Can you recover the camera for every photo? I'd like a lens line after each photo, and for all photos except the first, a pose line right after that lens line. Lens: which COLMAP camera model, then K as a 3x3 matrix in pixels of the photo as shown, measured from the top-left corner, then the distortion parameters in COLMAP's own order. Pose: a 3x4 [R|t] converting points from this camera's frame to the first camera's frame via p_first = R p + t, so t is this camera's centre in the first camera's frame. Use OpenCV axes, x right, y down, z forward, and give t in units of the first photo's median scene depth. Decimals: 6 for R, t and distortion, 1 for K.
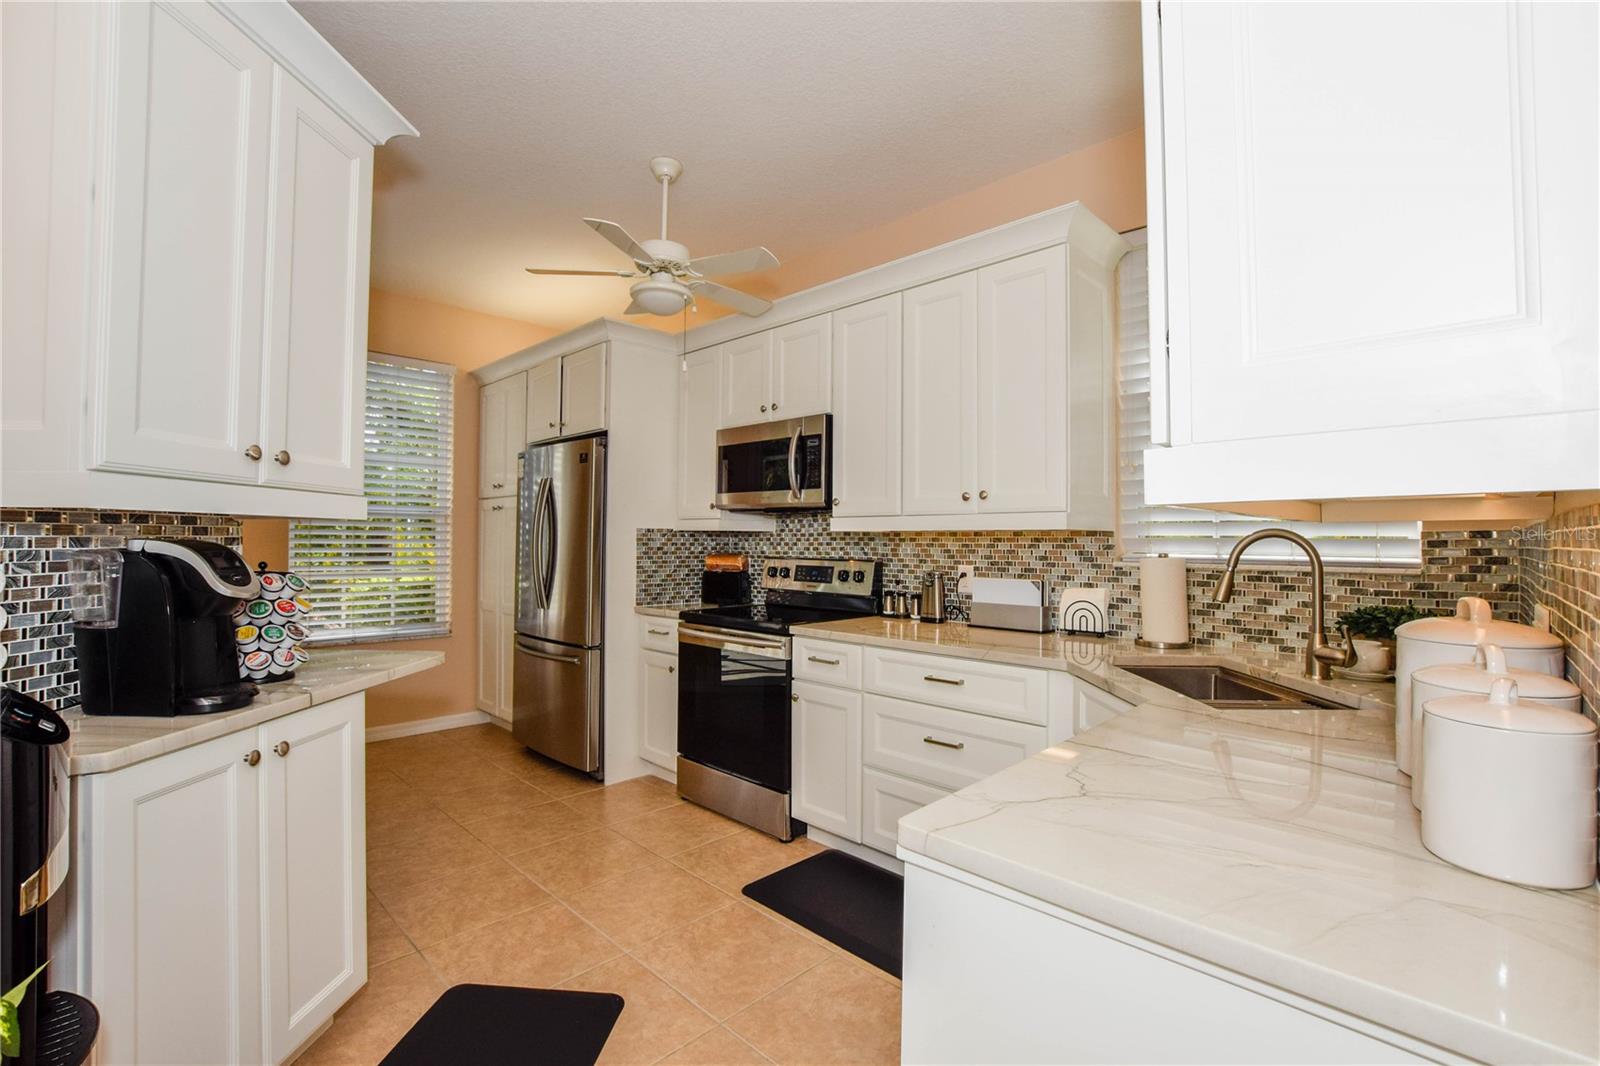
lens RADIAL K [[707.3, 0, 807.3], [0, 707.3, 532.6], [0, 0, 1]] dist [-0.034020, 0.006811]
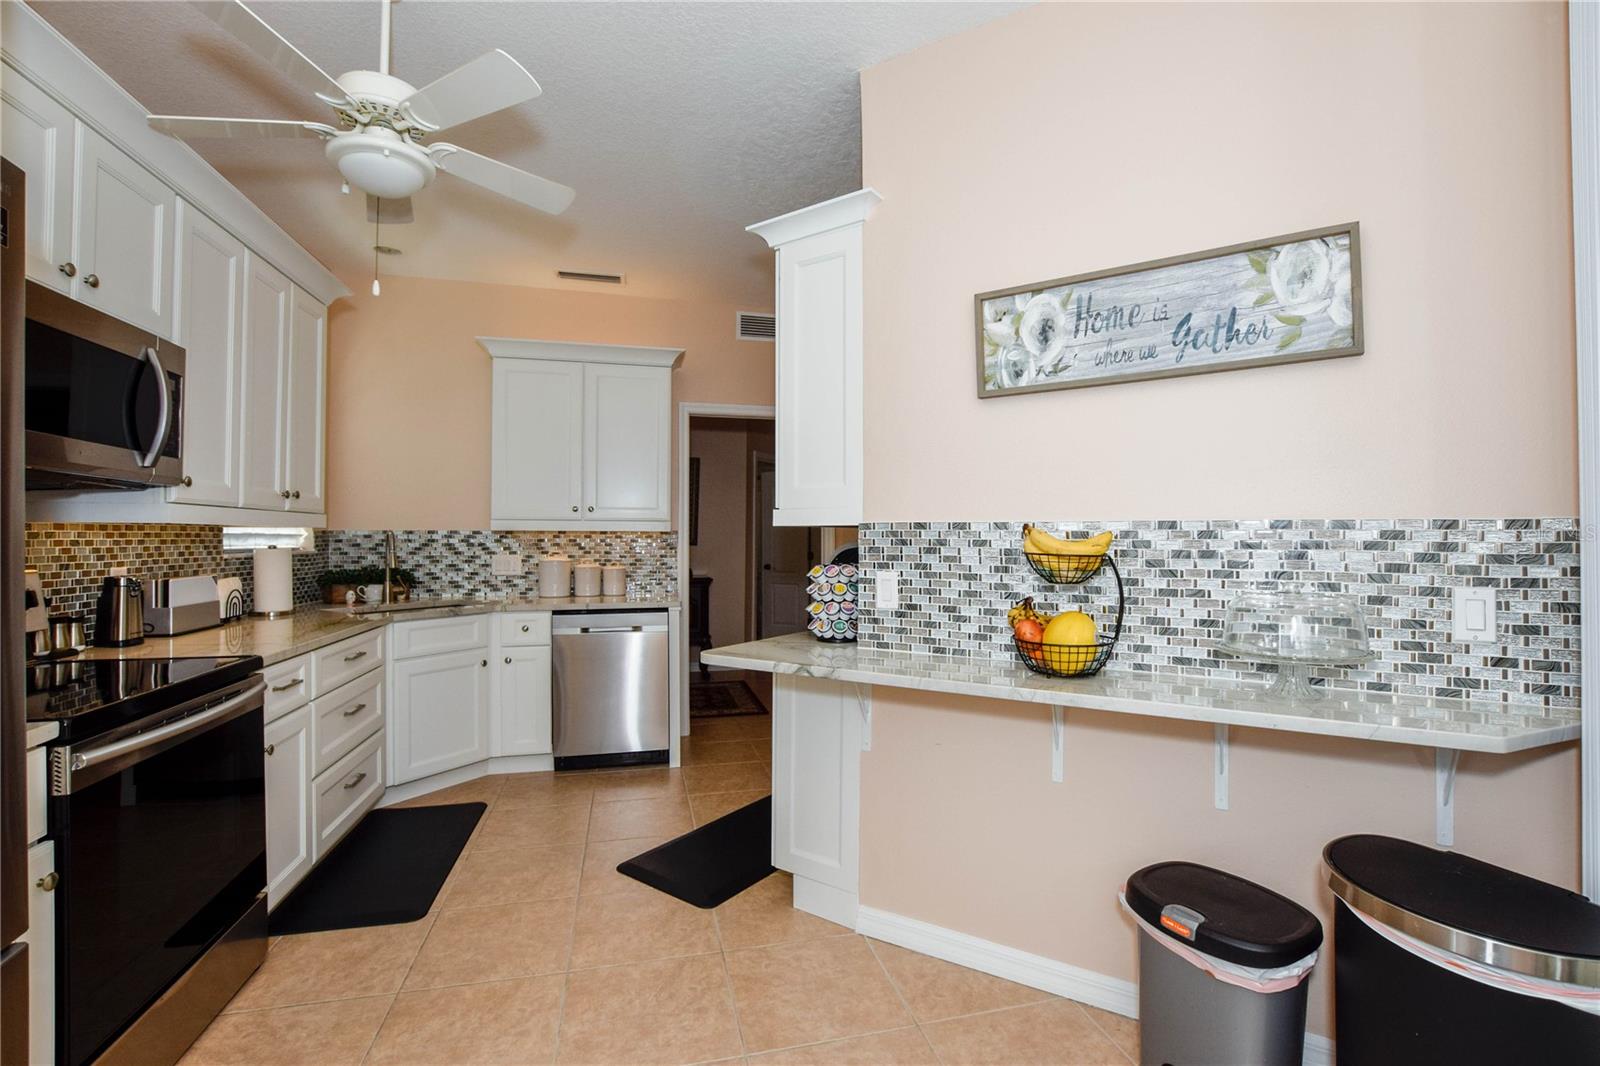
lens RADIAL K [[707.3, 0, 807.3], [0, 707.3, 532.6], [0, 0, 1]] dist [-0.034020, 0.006811]
pose [[-0.848349, -0.003174, 0.529429, -0.716955], [-0.011678, 0.999851, -0.012719, 0.007190], [-0.529309, -0.016973, -0.848259, 1.078711]]
